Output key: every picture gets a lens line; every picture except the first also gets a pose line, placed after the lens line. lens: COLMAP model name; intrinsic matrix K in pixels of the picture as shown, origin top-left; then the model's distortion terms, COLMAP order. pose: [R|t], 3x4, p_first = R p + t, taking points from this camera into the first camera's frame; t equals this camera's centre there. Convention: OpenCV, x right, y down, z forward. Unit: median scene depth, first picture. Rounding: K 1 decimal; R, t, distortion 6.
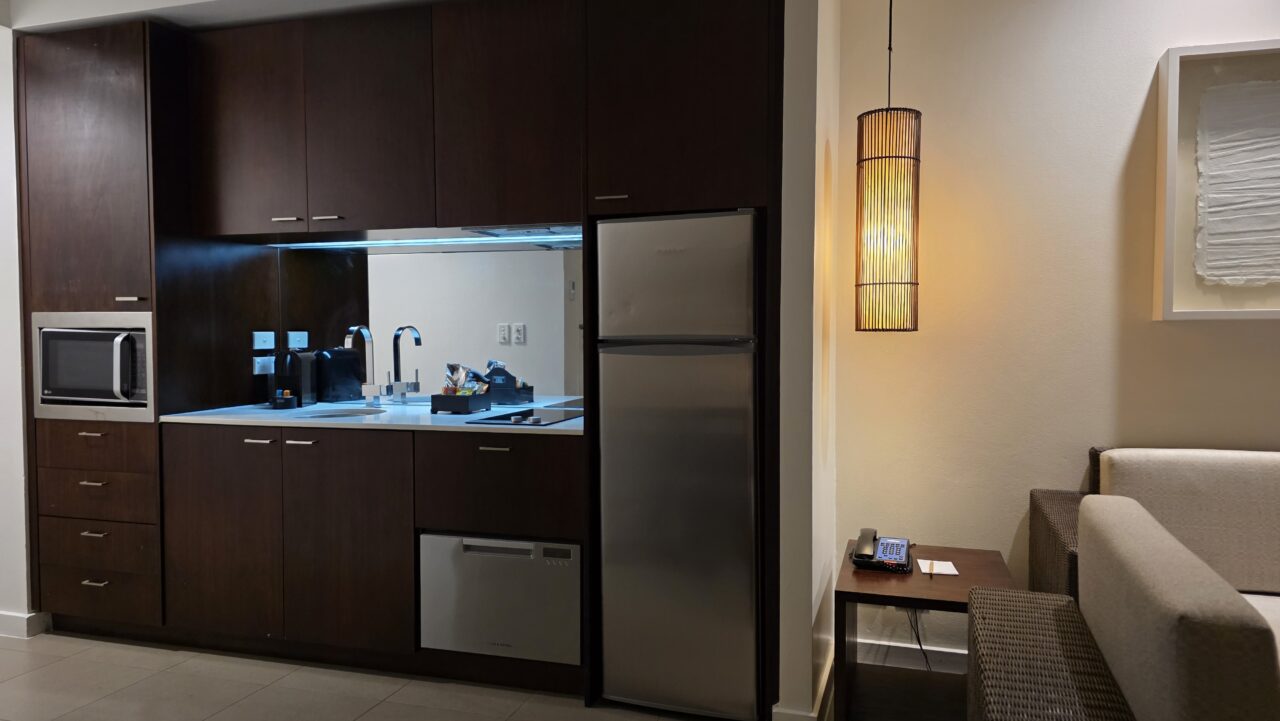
lens RADIAL K [[869.4, 0, 640.0], [0, 869.4, 360.5], [0, 0, 1]] dist [0.069845, -0.061617]
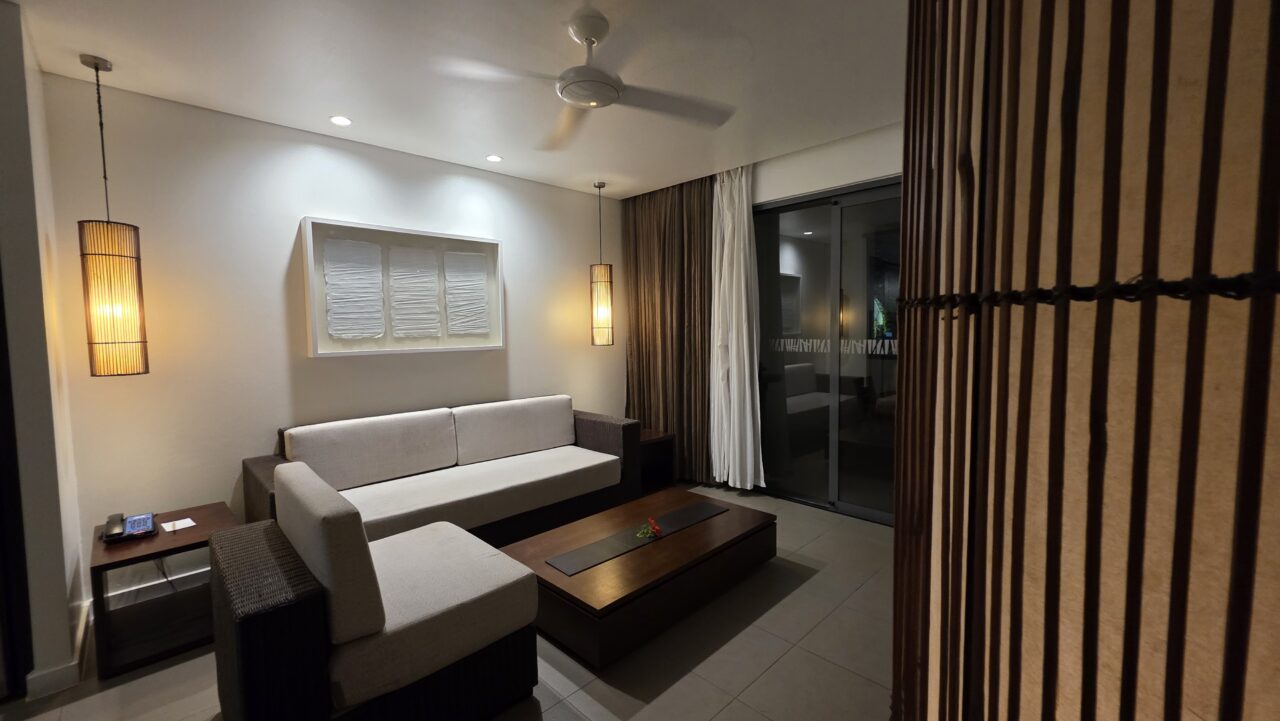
lens RADIAL K [[515.1, 0, 640.0], [0, 515.1, 360.5], [0, 0, 1]] dist [-0.000105, -0.000073]
pose [[0.461917, -0.061336, 0.884800, -0.071966], [0.045060, 0.997940, 0.045655, -0.058867], [-0.885778, 0.018781, 0.463730, -0.149027]]
